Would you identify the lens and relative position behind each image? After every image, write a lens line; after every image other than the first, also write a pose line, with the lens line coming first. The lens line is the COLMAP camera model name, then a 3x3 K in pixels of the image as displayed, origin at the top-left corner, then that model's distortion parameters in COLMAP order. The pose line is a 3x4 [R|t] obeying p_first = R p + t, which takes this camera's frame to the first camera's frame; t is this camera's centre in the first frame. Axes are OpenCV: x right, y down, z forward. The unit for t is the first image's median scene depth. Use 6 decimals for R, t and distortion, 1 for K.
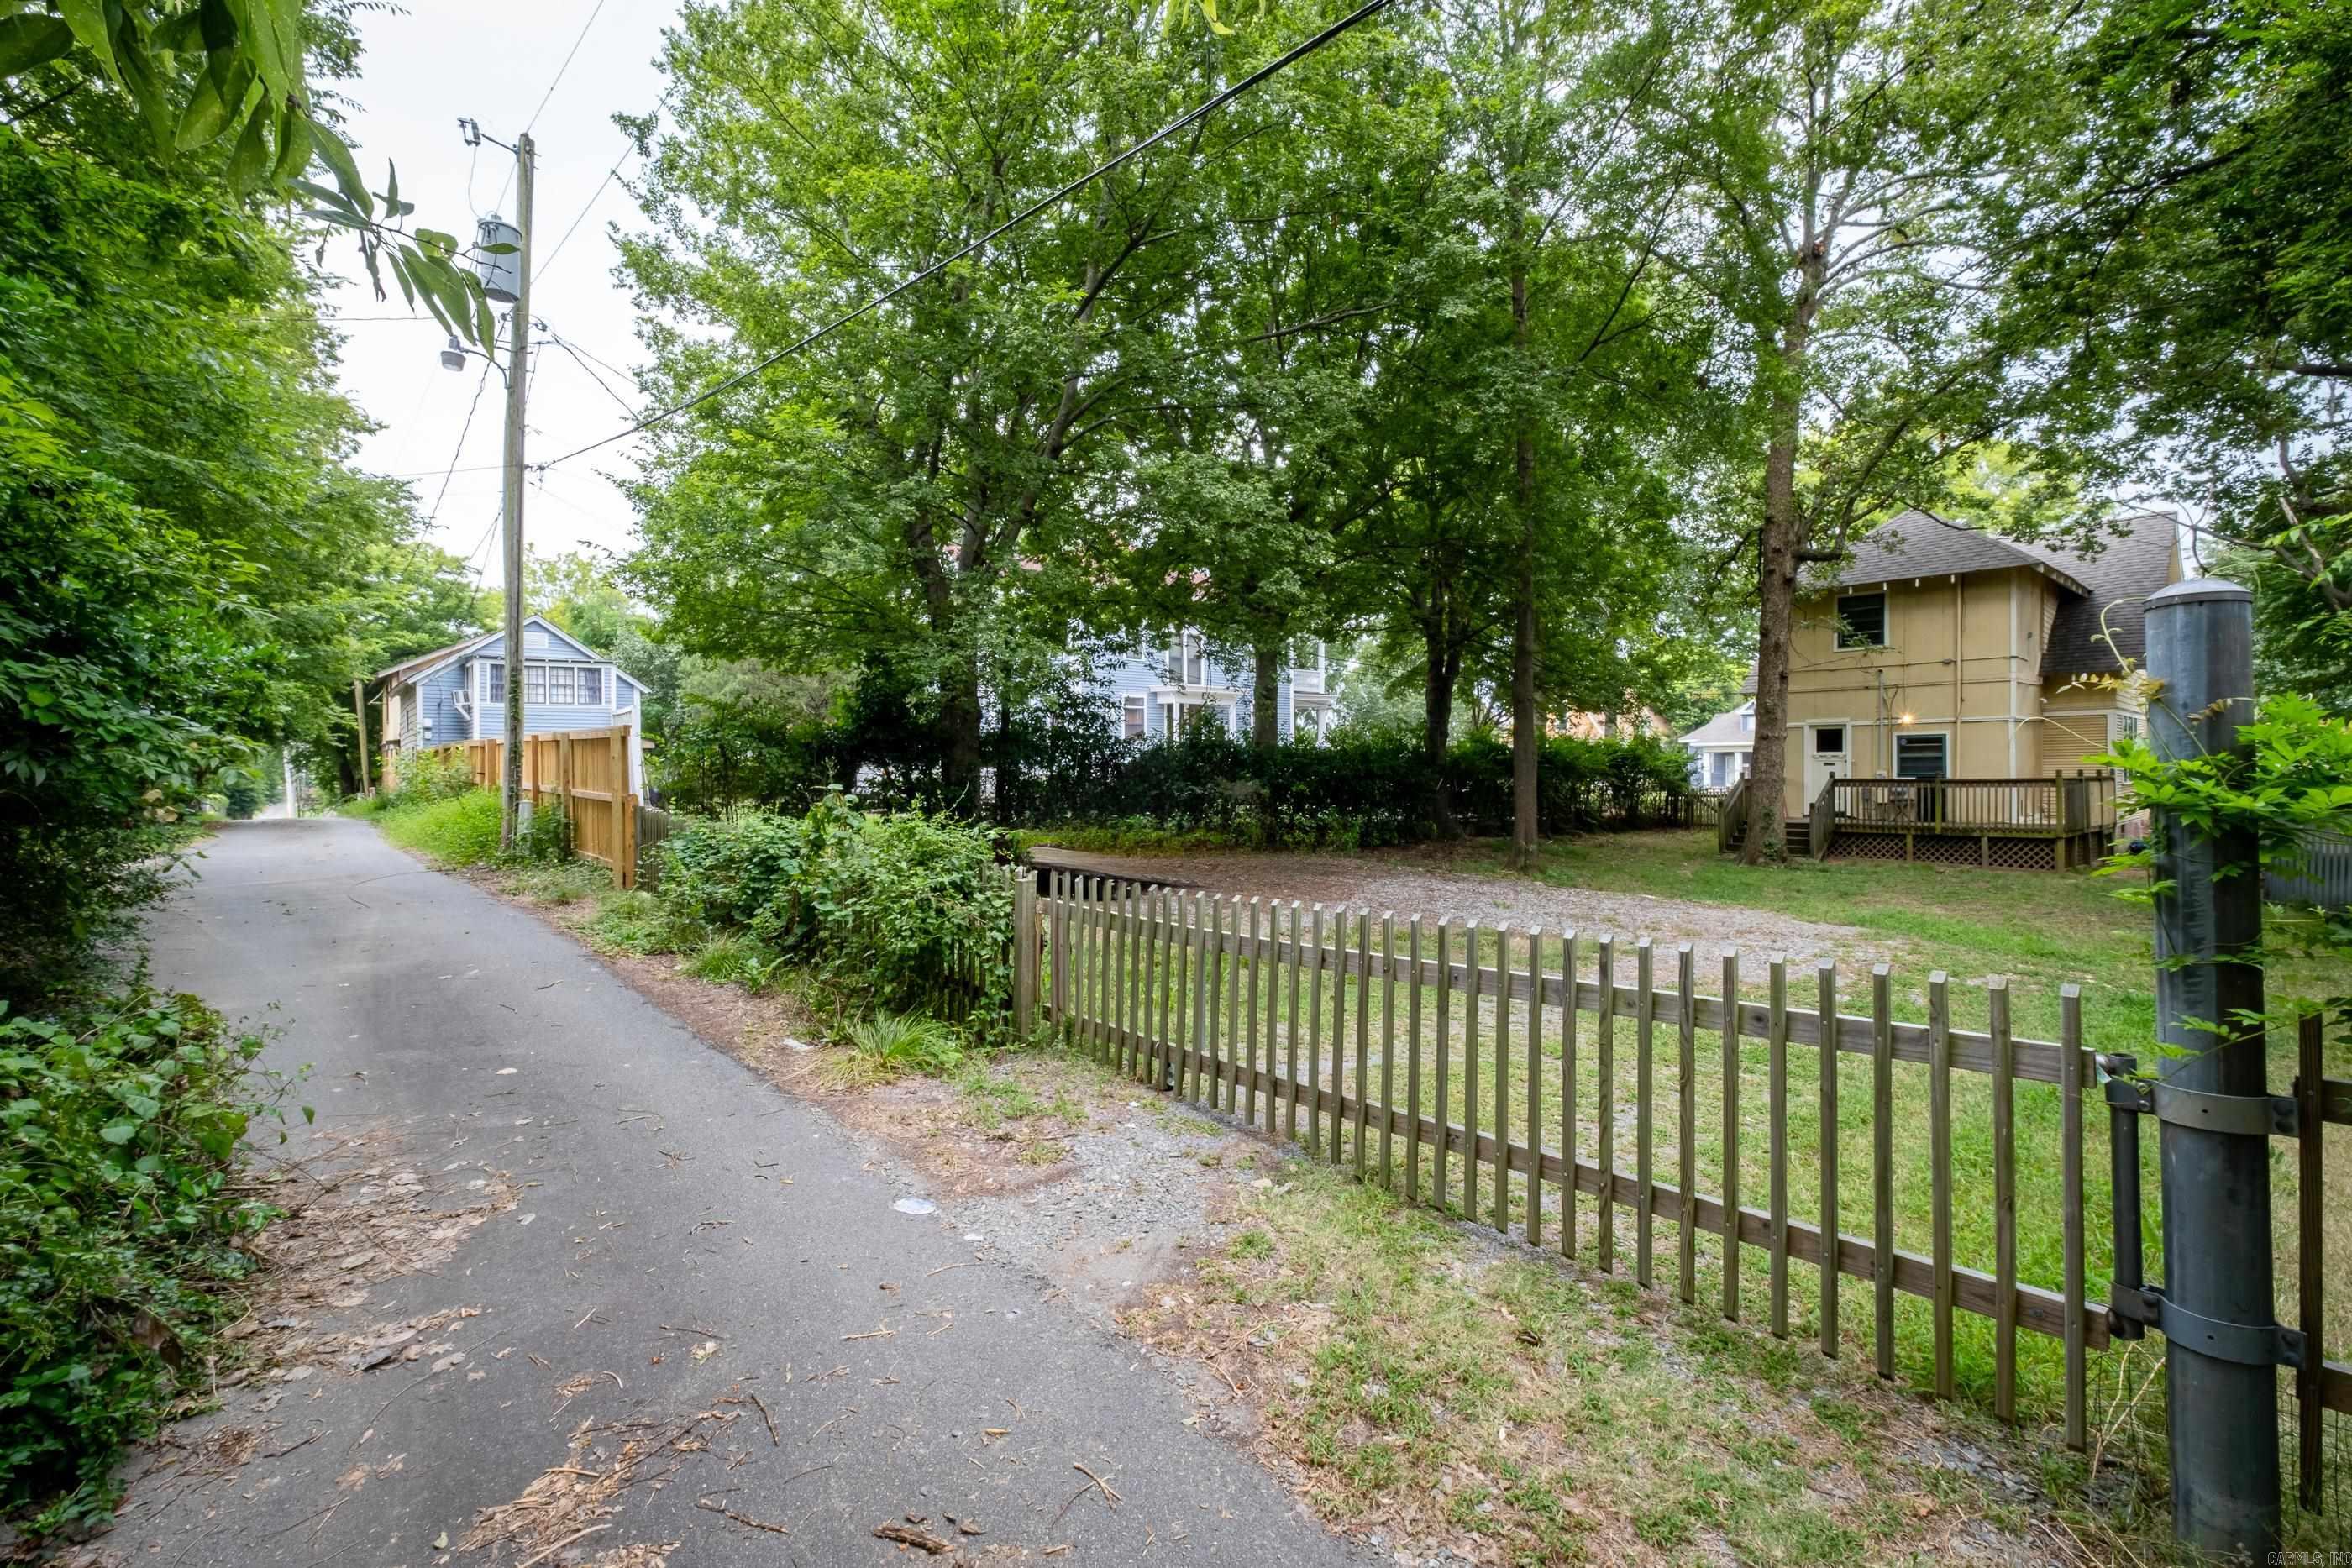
lens RADIAL K [[1066.7, 0, 1139.8], [0, 1066.7, 776.1], [0, 0, 1]] dist [-0.000451, -0.002729]
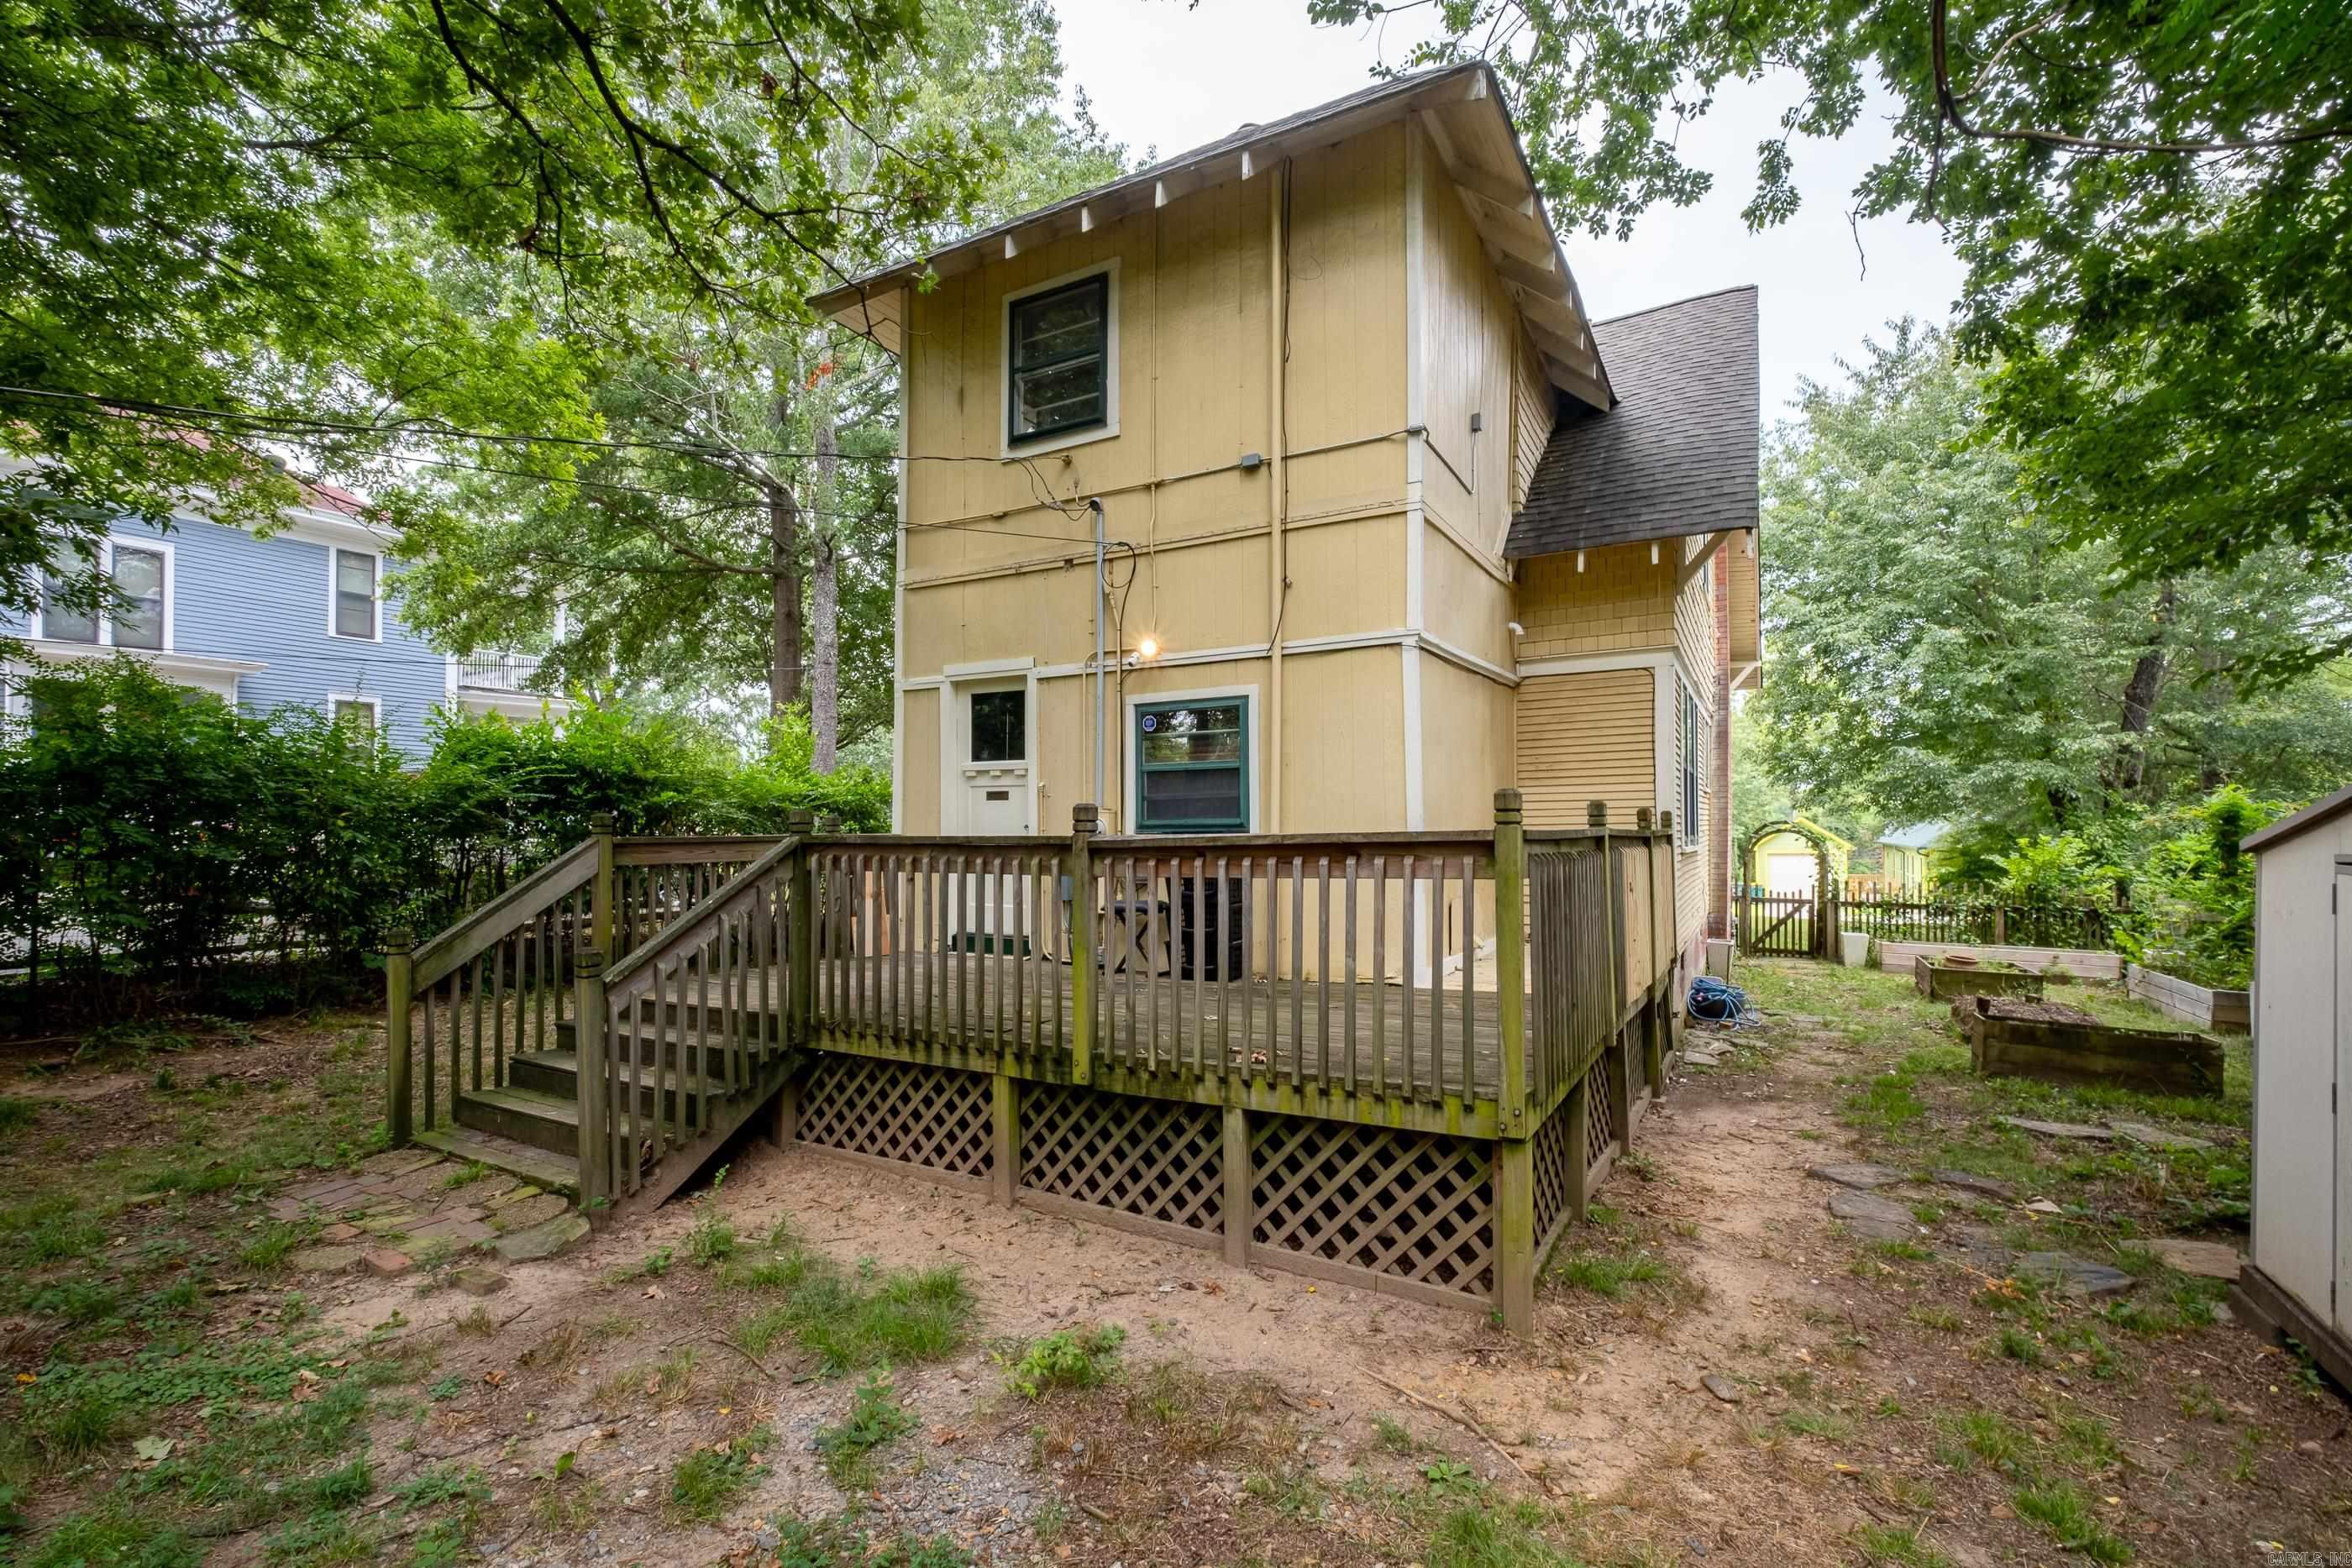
lens RADIAL K [[1066.7, 0, 1170.1], [0, 1066.7, 827.5], [0, 0, 1]] dist [-0.000451, -0.002729]
pose [[0.941436, 0.004495, 0.337161, 0.630315], [-0.000952, 0.999943, -0.010673, 0.002929], [-0.337190, 0.009727, 0.941386, 0.713849]]
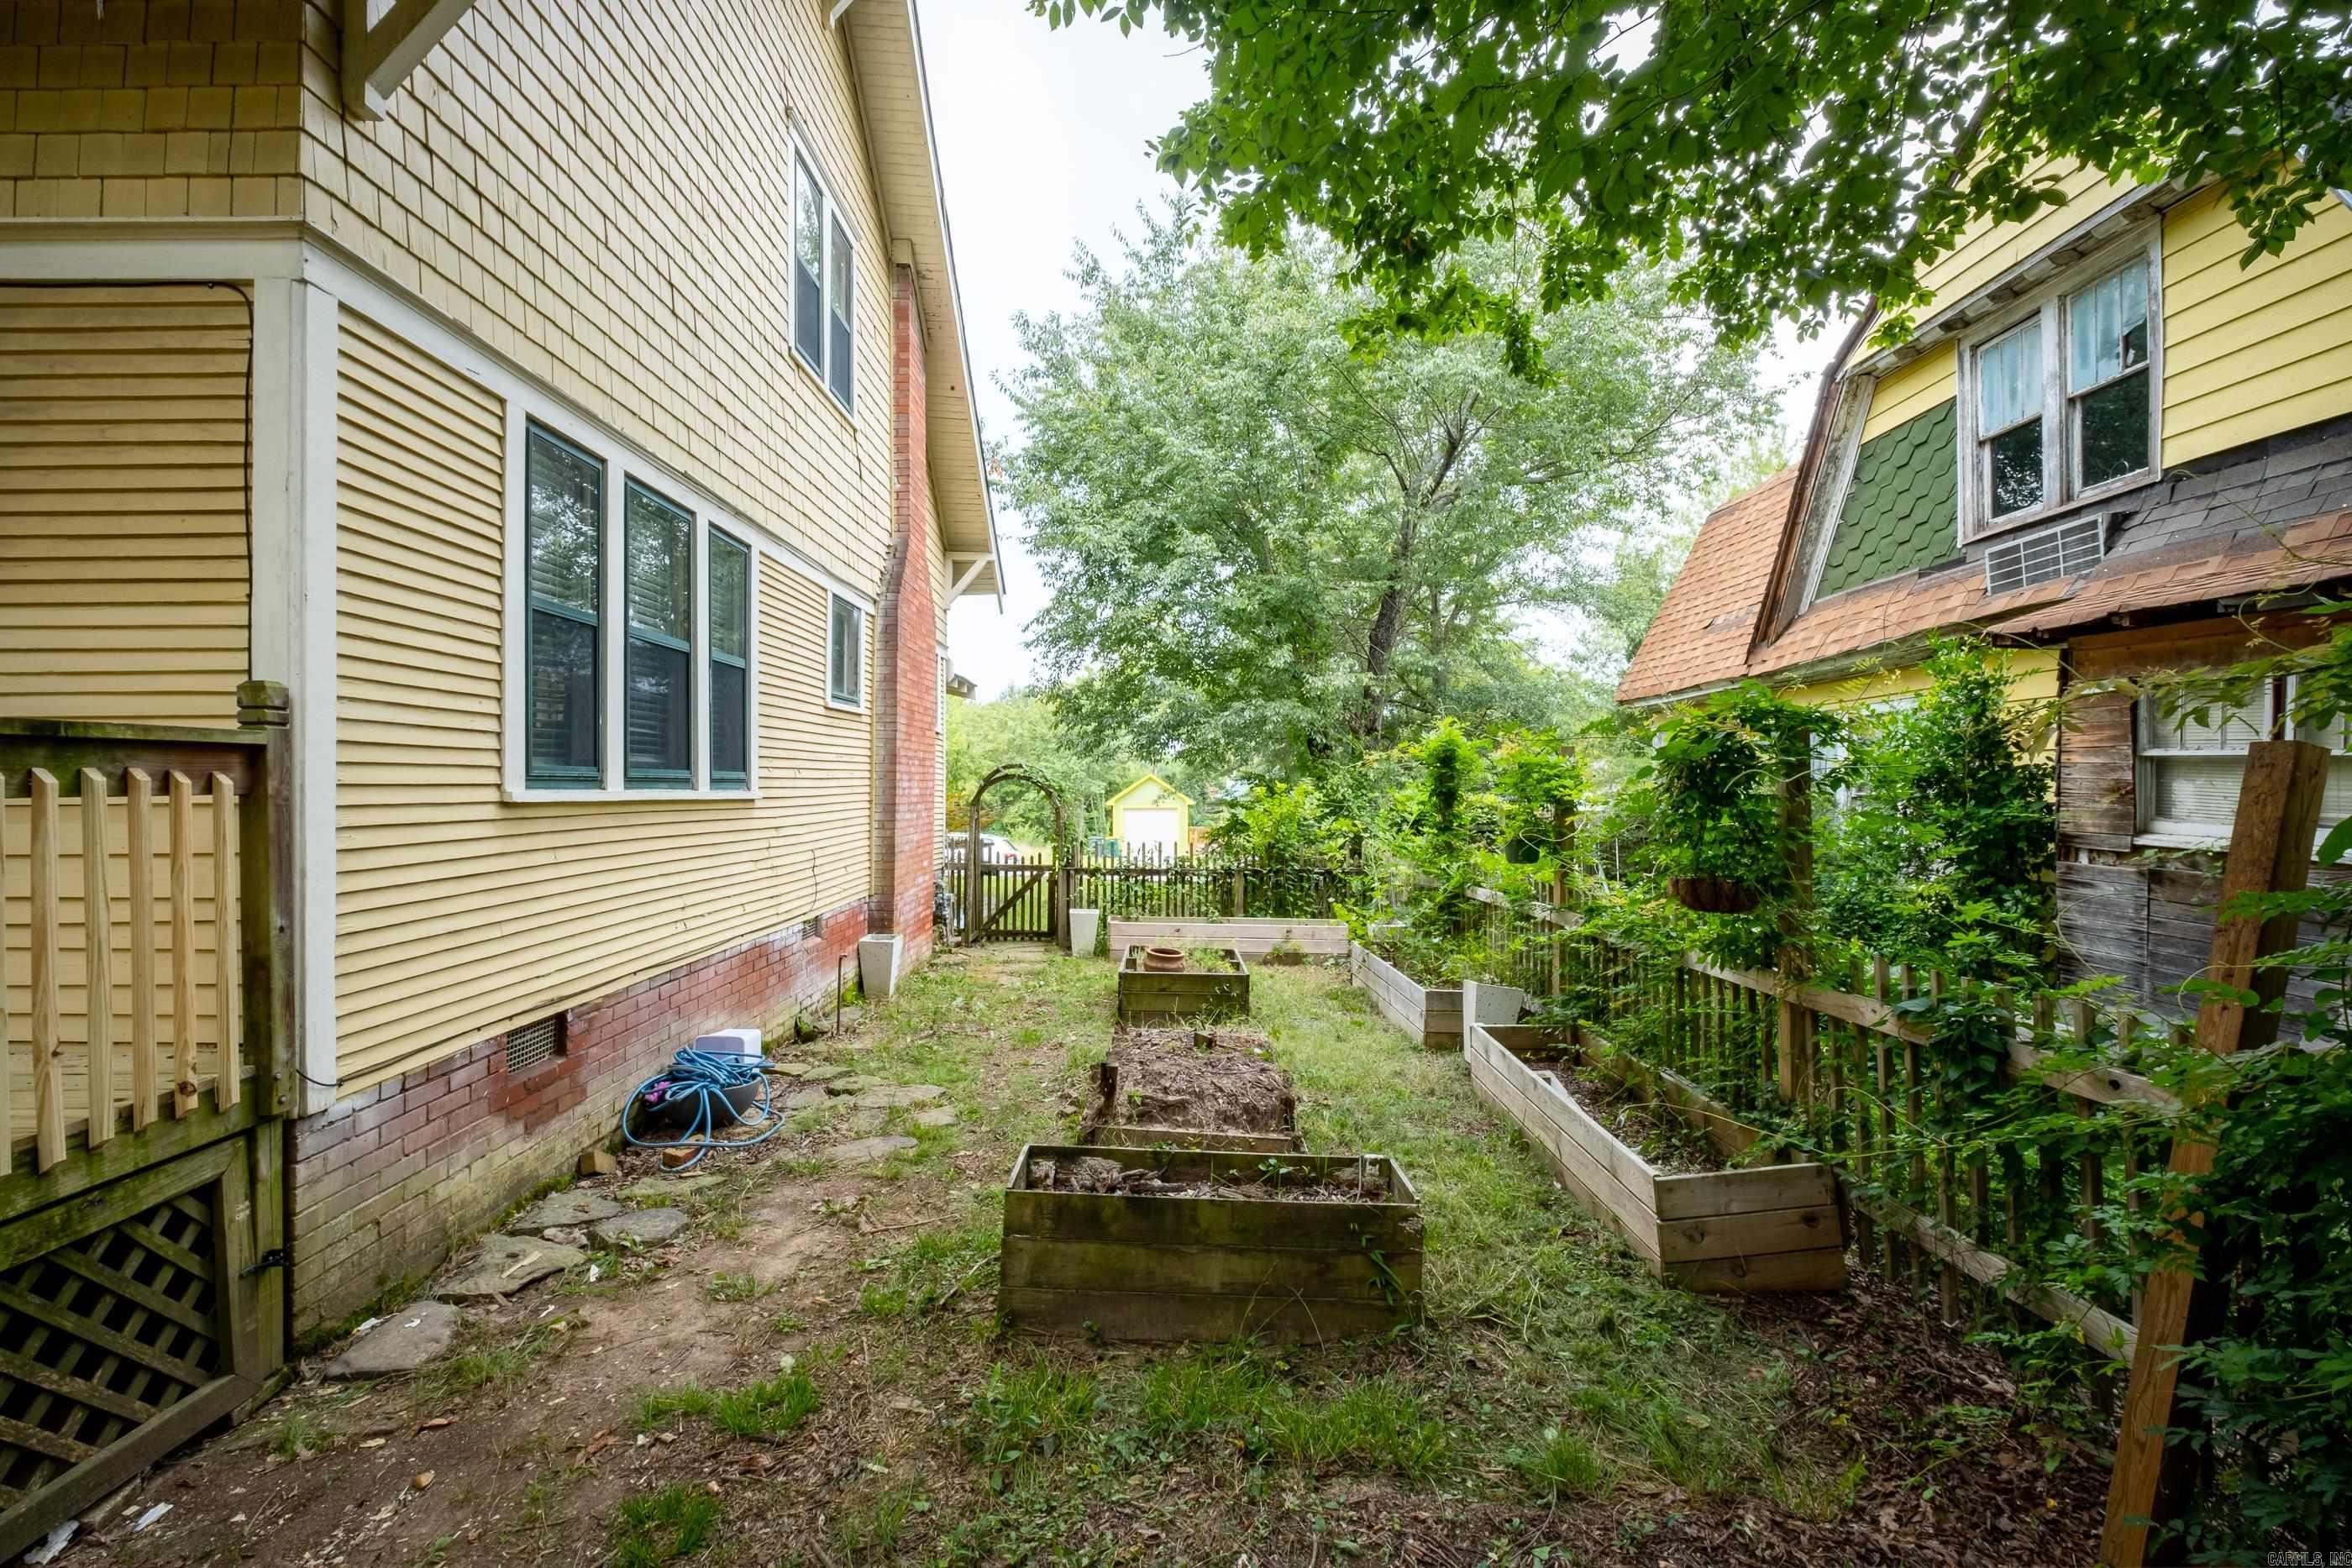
lens RADIAL K [[1066.7, 0, 1160.5], [0, 1066.7, 787.9], [0, 0, 1]] dist [-0.000451, -0.002729]
pose [[0.652769, 0.004521, 0.757544, 0.883671], [-0.001269, 0.999987, -0.004875, 0.005211], [-0.757556, 0.002221, 0.652766, 0.831208]]
